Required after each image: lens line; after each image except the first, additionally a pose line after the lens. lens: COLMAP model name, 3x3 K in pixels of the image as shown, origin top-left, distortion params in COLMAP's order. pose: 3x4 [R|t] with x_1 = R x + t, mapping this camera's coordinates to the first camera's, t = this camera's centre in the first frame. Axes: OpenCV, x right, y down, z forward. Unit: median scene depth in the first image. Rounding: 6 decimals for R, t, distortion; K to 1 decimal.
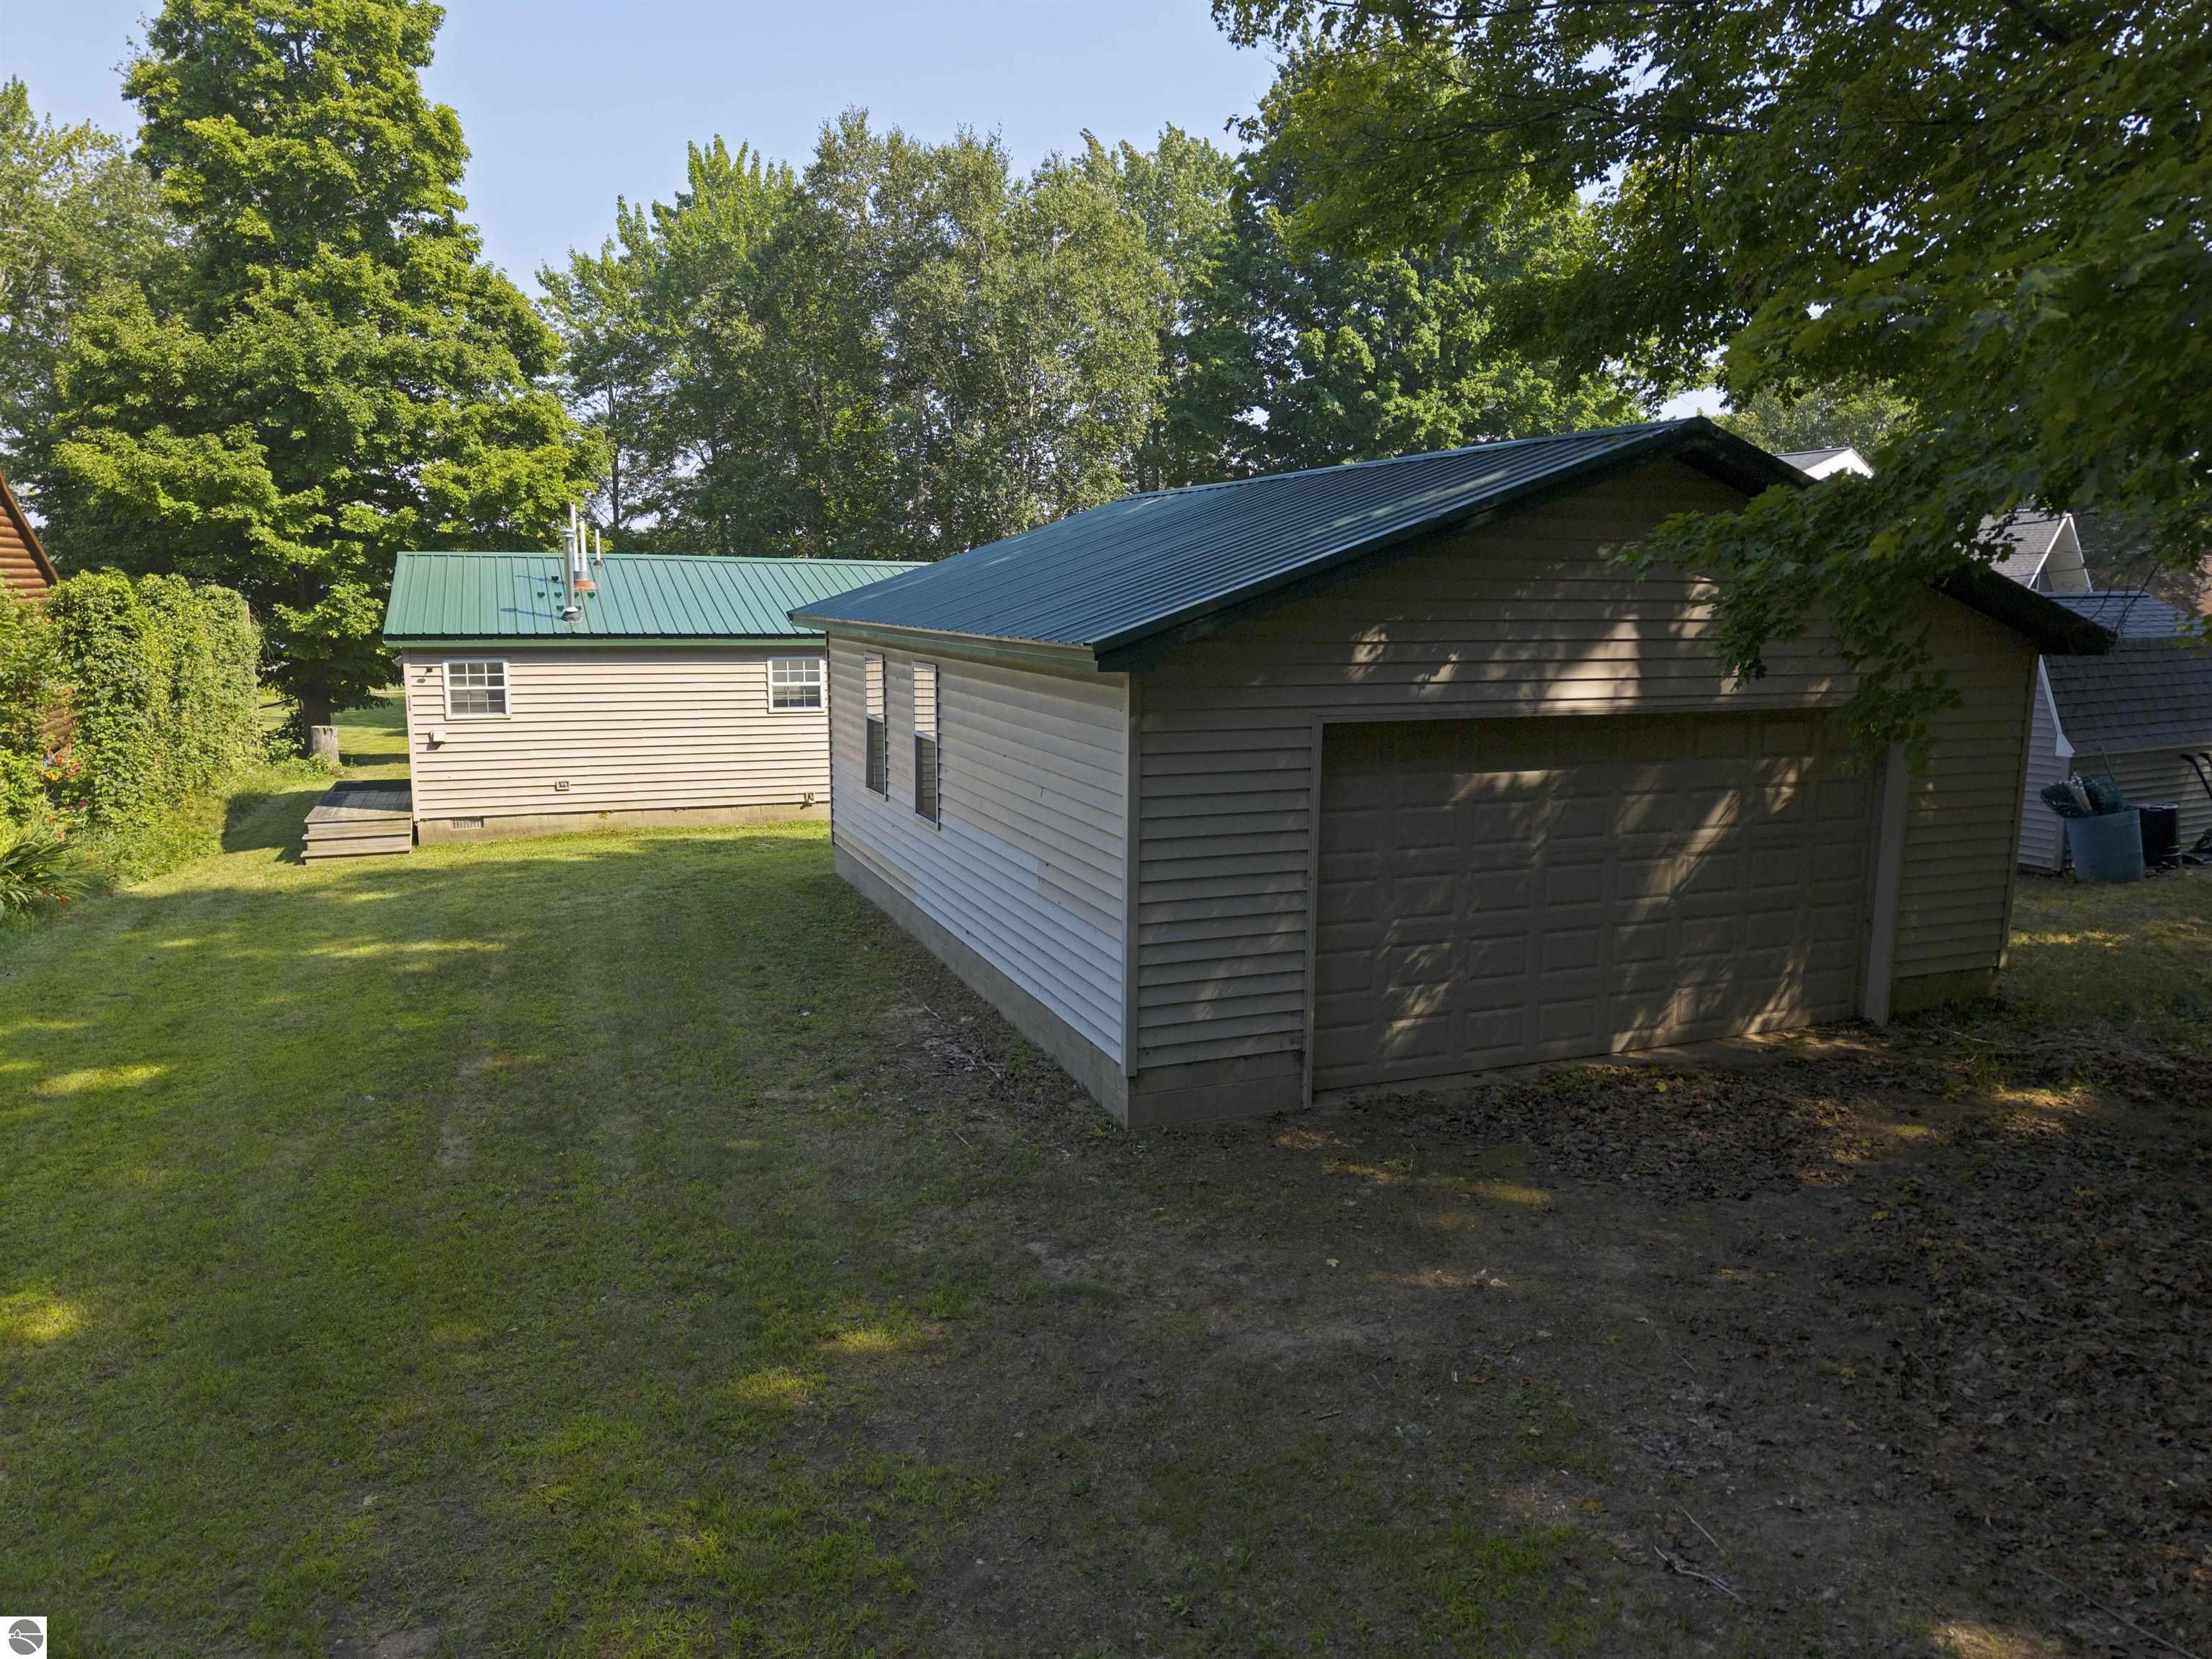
lens RADIAL K [[1475.3, 0, 1056.9], [0, 1475.3, 828.4], [0, 0, 1]] dist [0.048825, -0.084514]
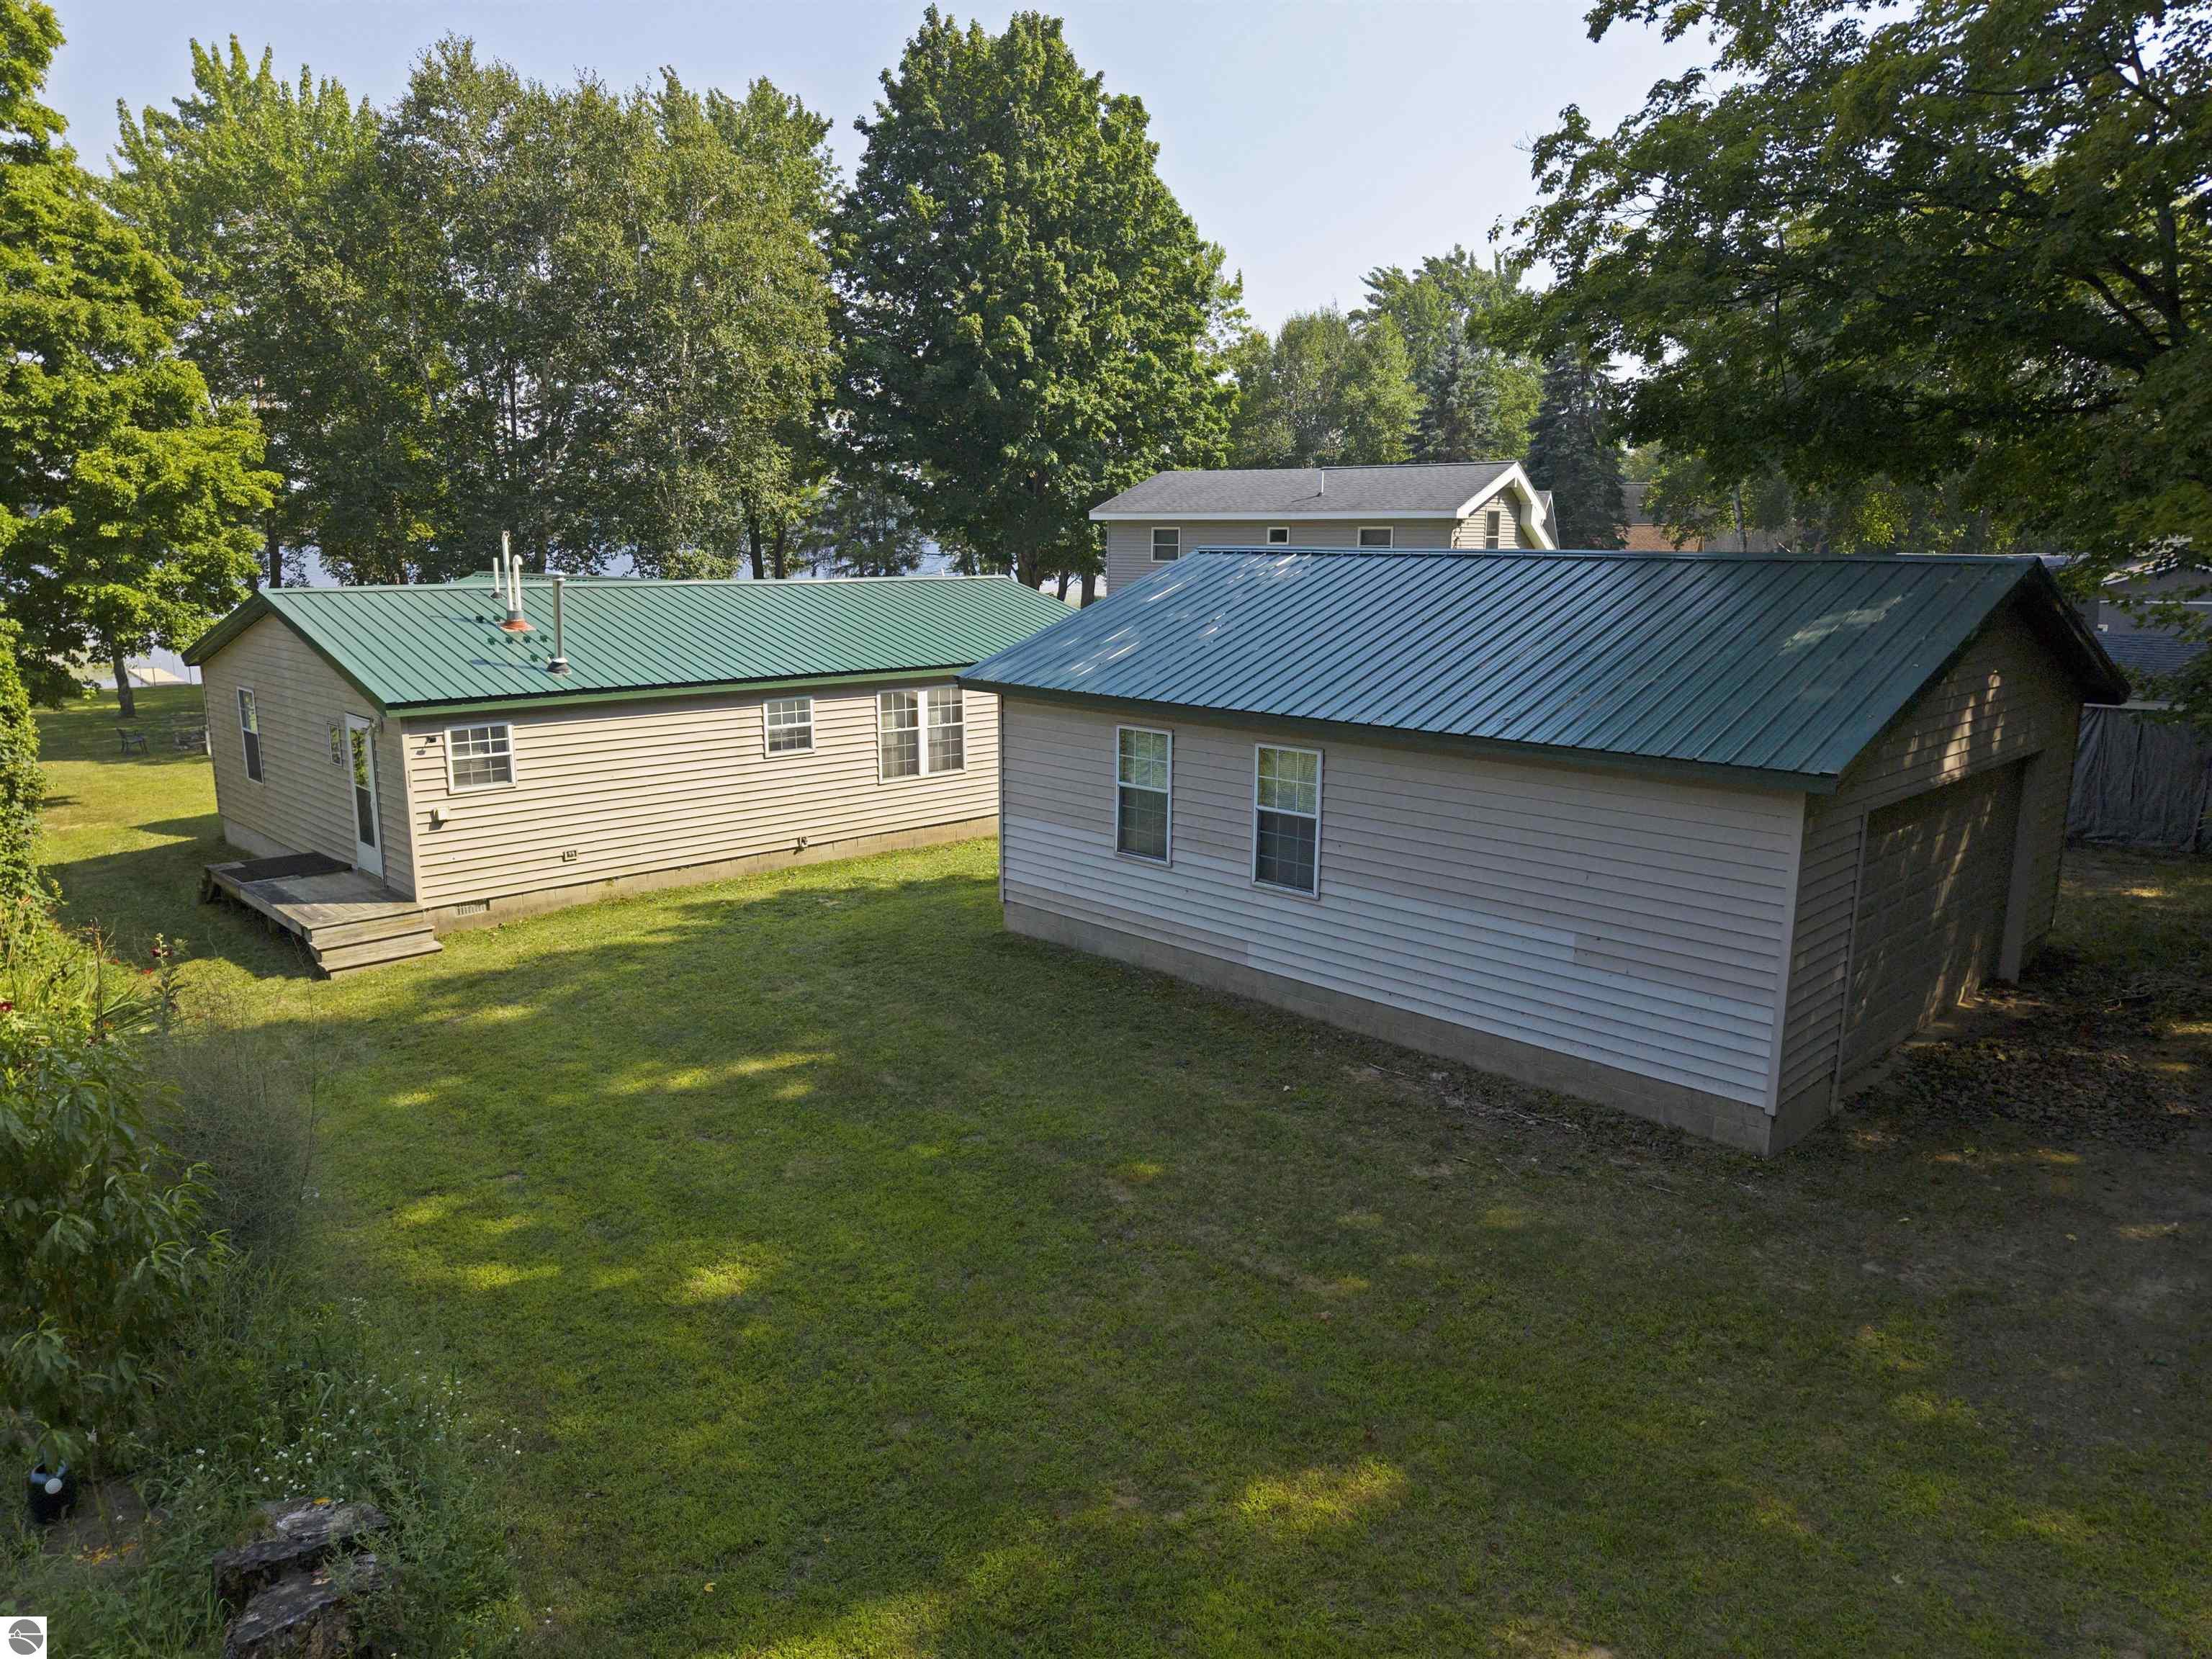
lens RADIAL K [[1488.5, 0, 1078.7], [0, 1488.5, 836.3], [0, 0, 1]] dist [0.035263, -0.044578]
pose [[0.921607, -0.081899, 0.379385, -0.392654], [0.065993, 0.996316, 0.054768, -0.069948], [-0.382473, -0.025438, 0.923617, 0.036027]]
